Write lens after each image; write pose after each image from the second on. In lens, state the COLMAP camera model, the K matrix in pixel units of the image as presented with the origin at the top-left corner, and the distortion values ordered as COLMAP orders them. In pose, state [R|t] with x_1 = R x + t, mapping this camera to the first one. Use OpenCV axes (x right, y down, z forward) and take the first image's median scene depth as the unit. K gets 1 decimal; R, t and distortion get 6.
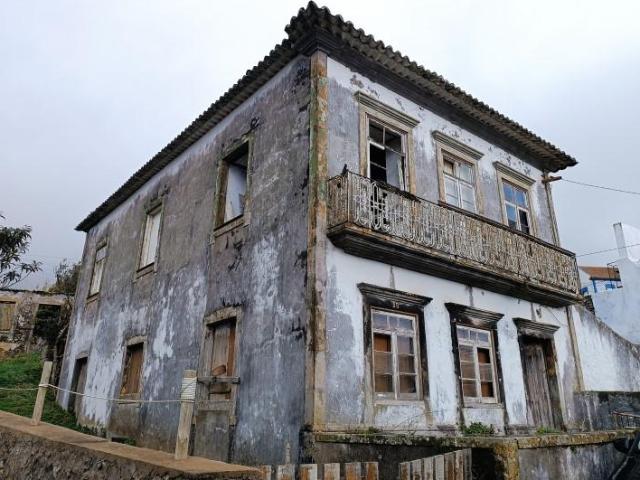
lens RADIAL K [[600.4, 0, 320.0], [0, 600.4, 240.0], [0, 0, 1]] dist [0.073850, -0.152637]
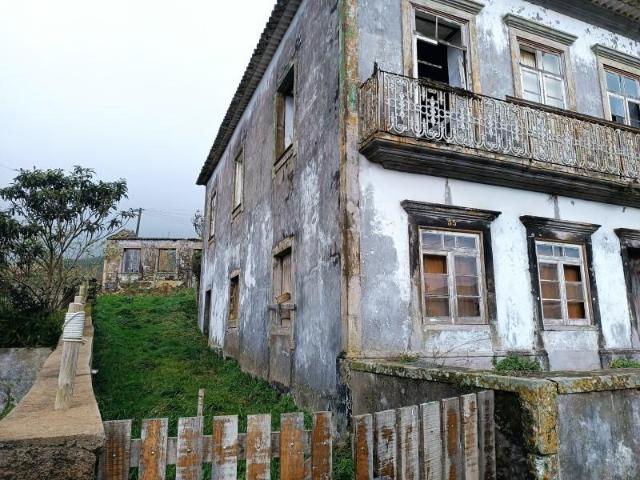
lens RADIAL K [[474.5, 0, 320.1], [0, 474.5, 273.6], [0, 0, 1]] dist [0.083778, -0.104432]
pose [[0.948011, -0.044627, -0.315093, 0.154975], [0.096594, 0.983758, 0.151291, 0.054252], [0.303224, -0.173862, 0.936924, 0.248897]]
